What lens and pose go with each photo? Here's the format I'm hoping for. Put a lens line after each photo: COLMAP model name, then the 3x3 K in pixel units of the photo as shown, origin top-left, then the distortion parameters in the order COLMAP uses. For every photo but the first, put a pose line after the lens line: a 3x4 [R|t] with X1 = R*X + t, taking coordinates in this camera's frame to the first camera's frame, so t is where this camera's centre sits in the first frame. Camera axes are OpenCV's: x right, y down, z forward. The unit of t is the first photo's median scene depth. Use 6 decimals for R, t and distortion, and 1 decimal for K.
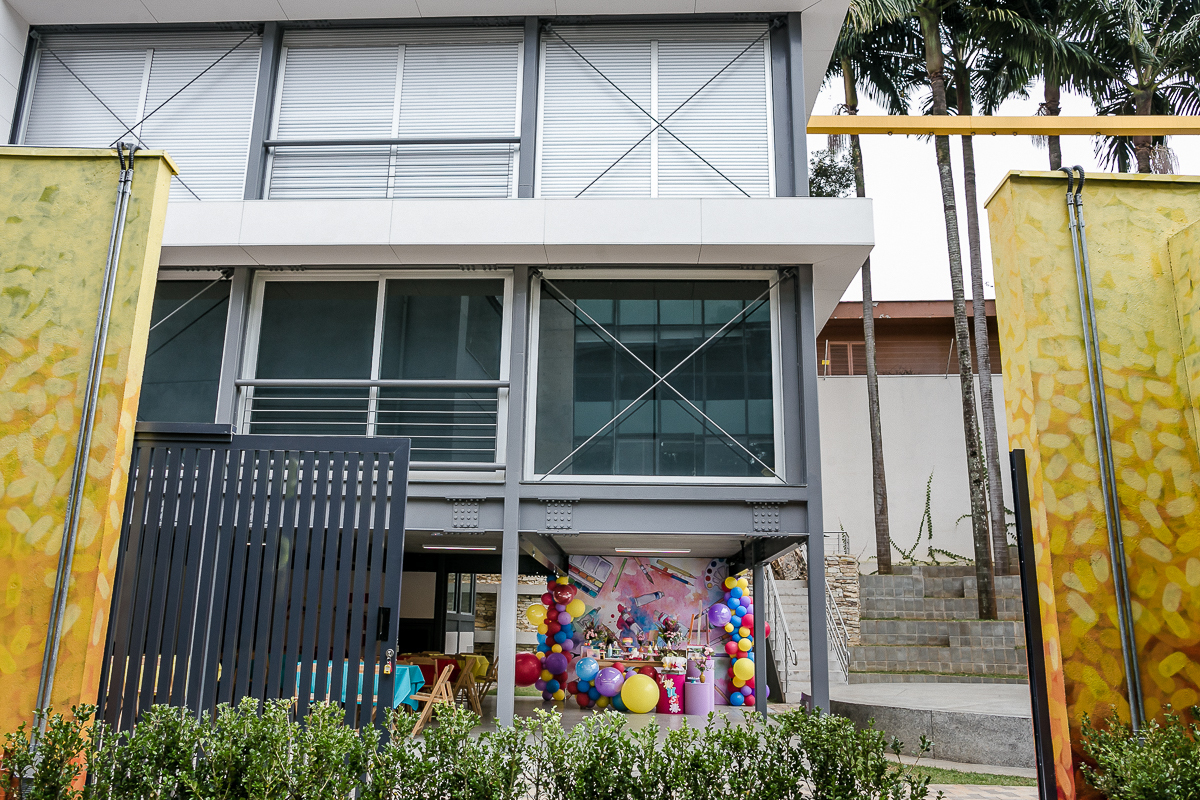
lens RADIAL K [[917.3, 0, 600.0], [0, 917.3, 400.0], [0, 0, 1]] dist [-0.005494, 0.004972]
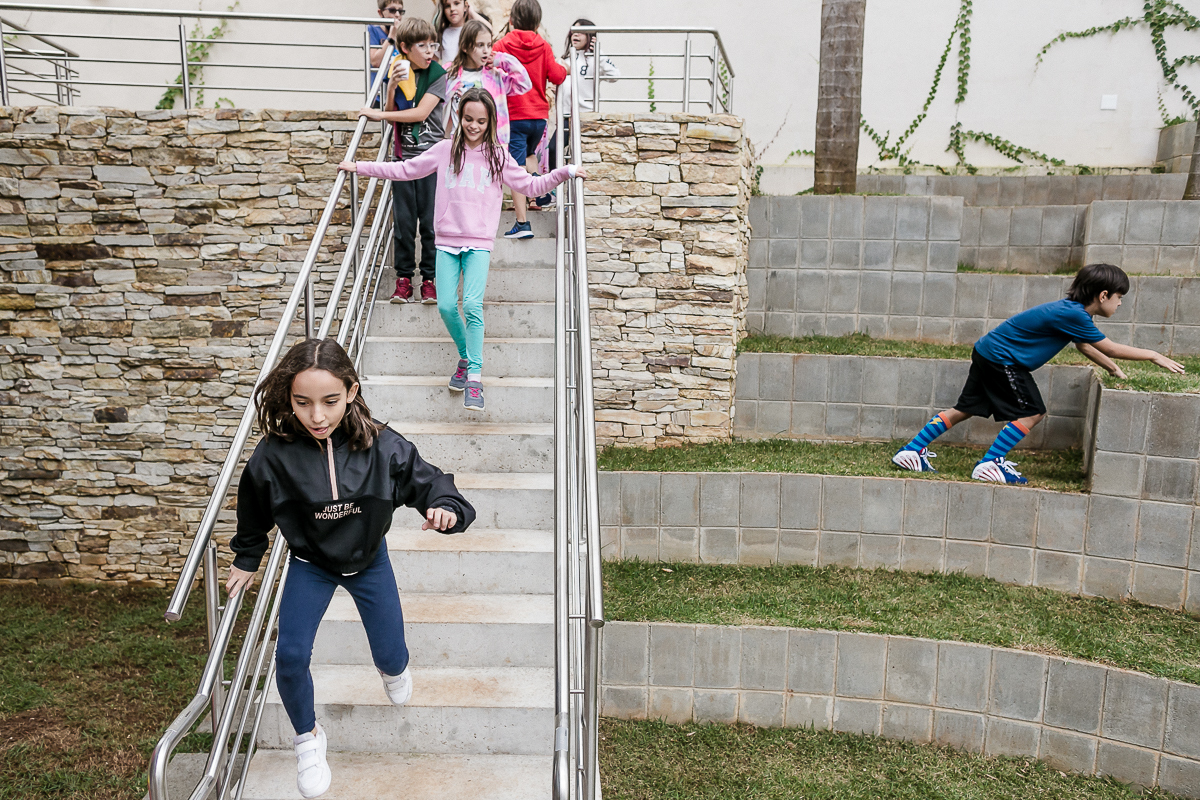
lens RADIAL K [[917.3, 0, 600.0], [0, 917.3, 400.0], [0, 0, 1]] dist [-0.005494, 0.004972]
pose [[0.996300, -0.010003, 0.085360, 0.206120], [-0.023037, 0.925774, 0.377375, 0.140595], [-0.082799, -0.377946, 0.922118, 0.700596]]
